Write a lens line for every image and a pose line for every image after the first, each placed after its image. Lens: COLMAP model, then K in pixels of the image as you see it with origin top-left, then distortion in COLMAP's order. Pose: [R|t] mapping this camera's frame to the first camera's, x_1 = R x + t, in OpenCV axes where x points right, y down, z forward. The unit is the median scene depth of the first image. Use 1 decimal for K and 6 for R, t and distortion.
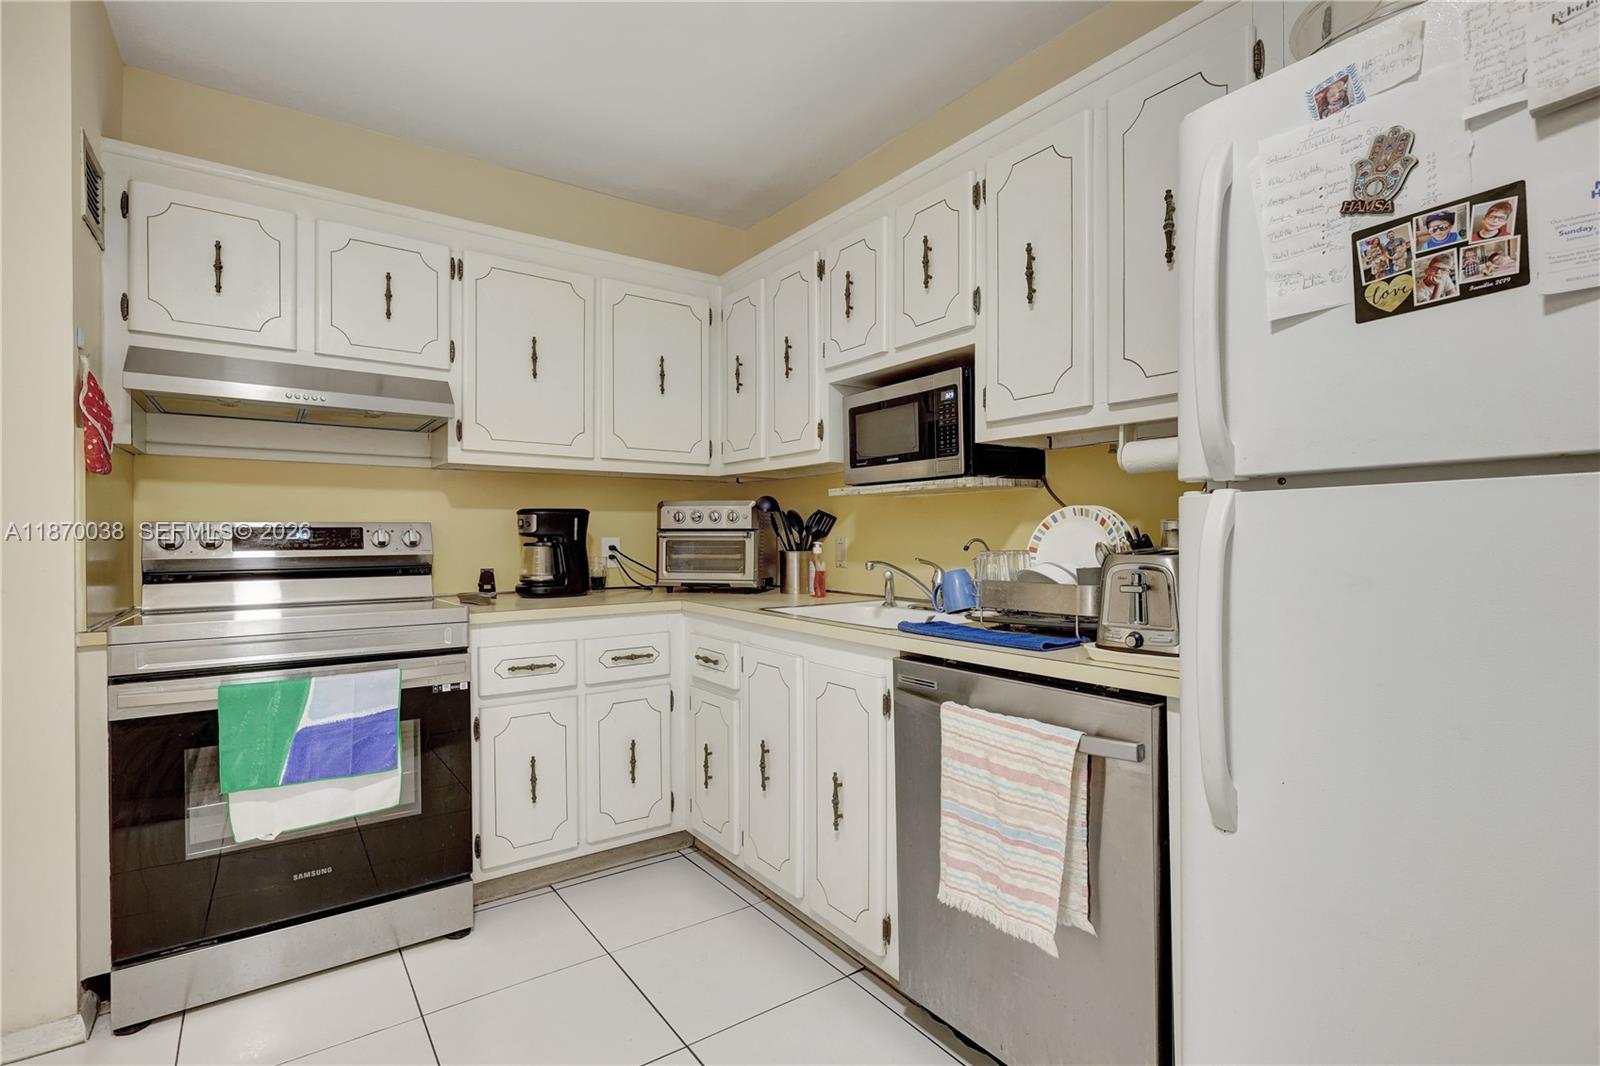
lens RADIAL K [[746.0, 0, 802.3], [0, 746.0, 541.9], [0, 0, 1]] dist [-0.002176, -0.000415]
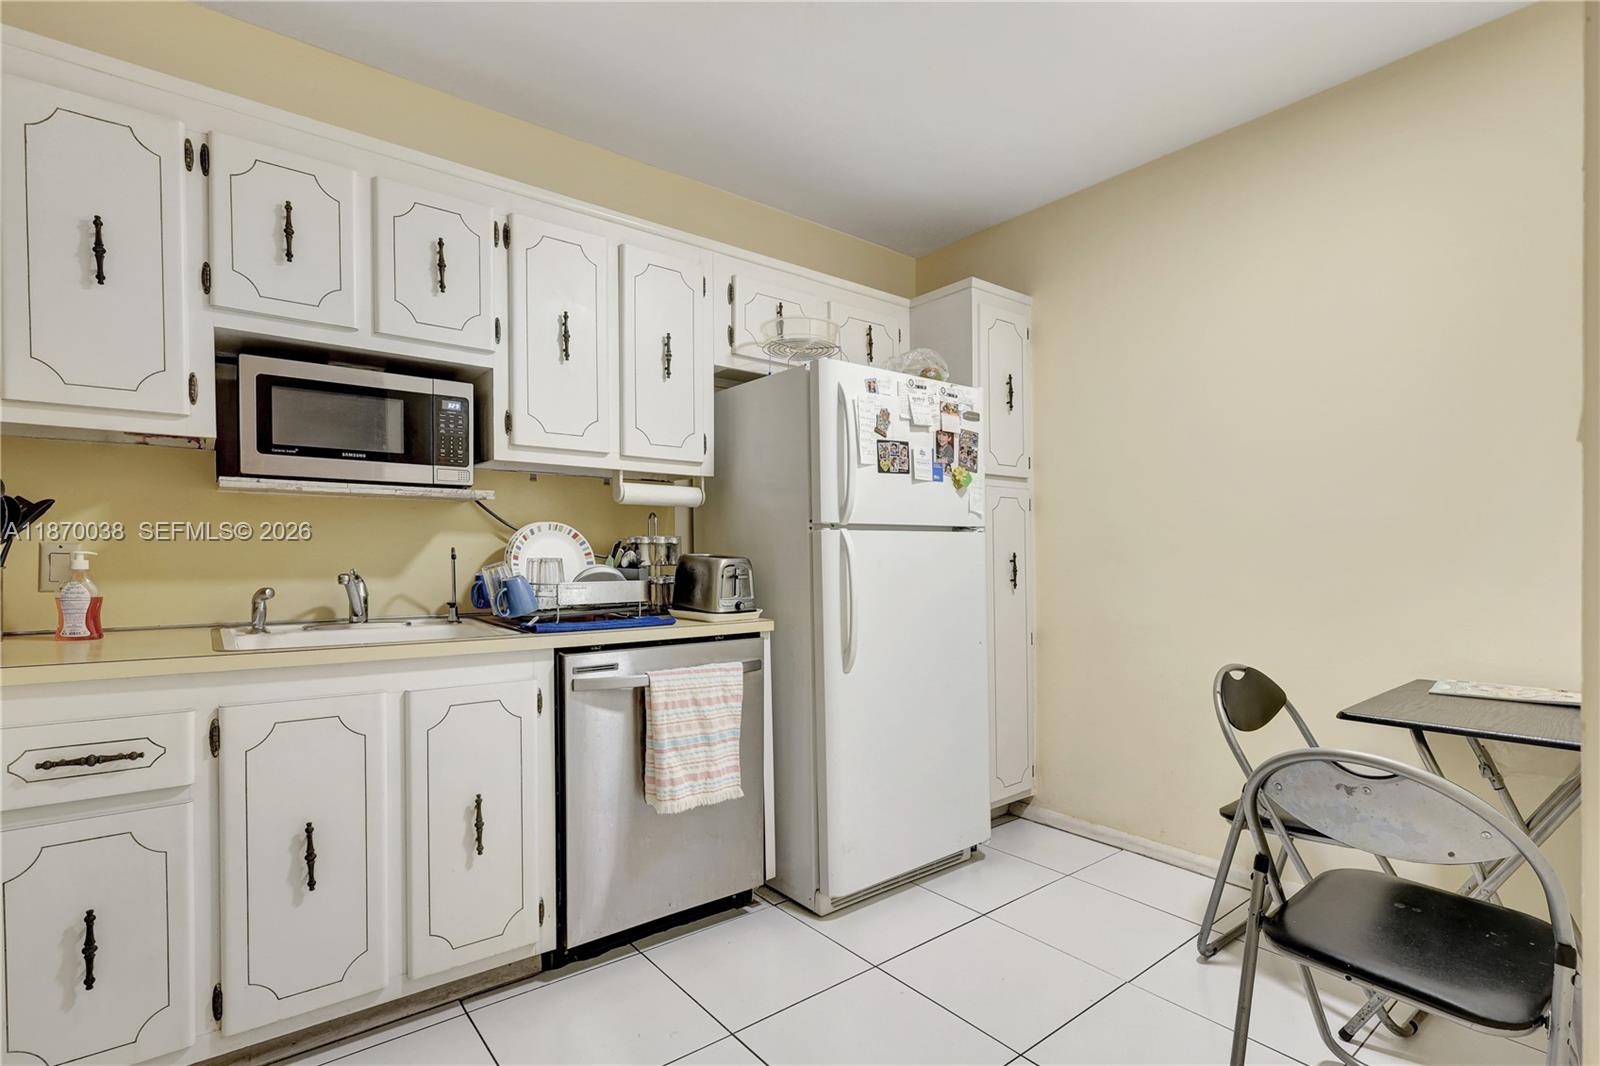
lens RADIAL K [[746.0, 0, 800.4], [0, 746.0, 543.2], [0, 0, 1]] dist [-0.002176, -0.000415]
pose [[-0.034682, 0.009596, 0.999352, -1.243551], [-0.000317, 0.999954, -0.009612, -0.001032], [-0.999398, -0.000650, -0.034678, 0.847394]]
